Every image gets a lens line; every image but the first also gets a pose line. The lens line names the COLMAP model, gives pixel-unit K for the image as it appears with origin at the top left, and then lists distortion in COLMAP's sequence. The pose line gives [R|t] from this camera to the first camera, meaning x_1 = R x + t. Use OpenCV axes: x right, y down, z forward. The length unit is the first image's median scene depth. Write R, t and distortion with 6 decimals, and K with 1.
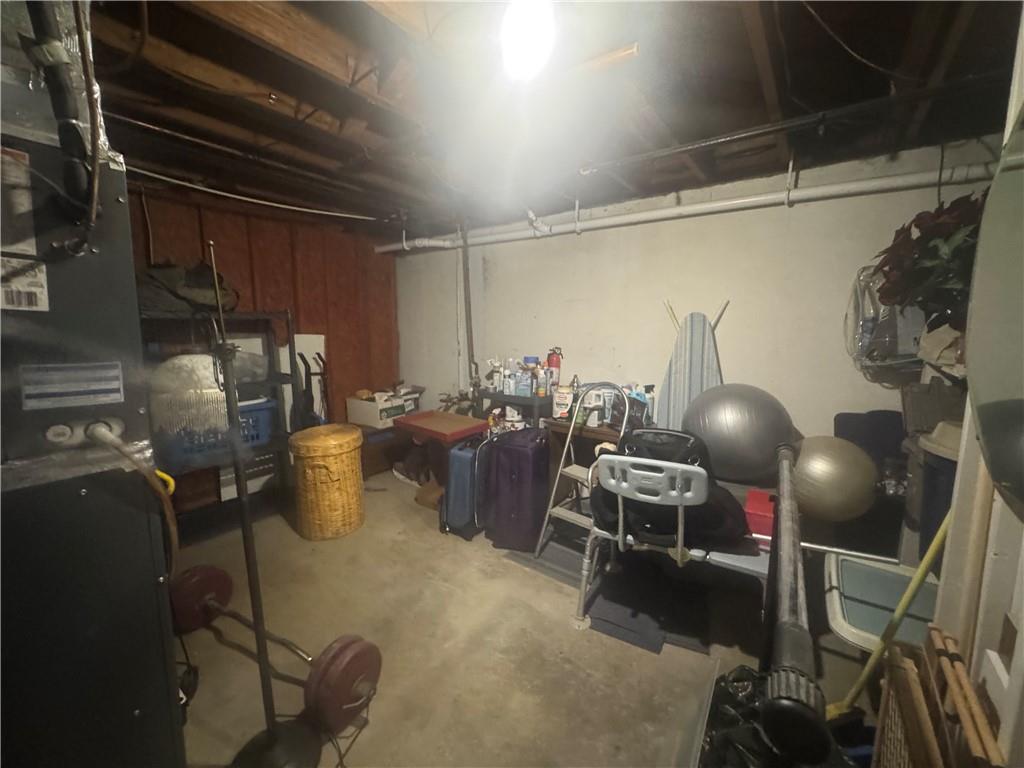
lens RADIAL K [[407.4, 0, 512.0], [0, 407.4, 384.0], [0, 0, 1]] dist [-0.000717, -0.000108]
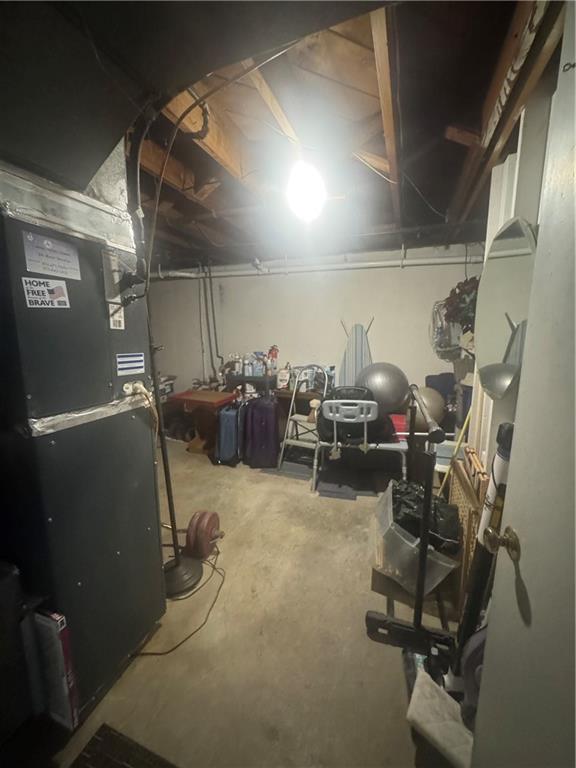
lens RADIAL K [[305.6, 0, 288.0], [0, 305.6, 384.0], [0, 0, 1]] dist [-0.000717, -0.000108]
pose [[0.962020, -0.052900, 0.267804, -0.248283], [0.044495, 0.998311, 0.037363, 0.027268], [-0.269328, -0.024028, 0.962749, -0.246550]]
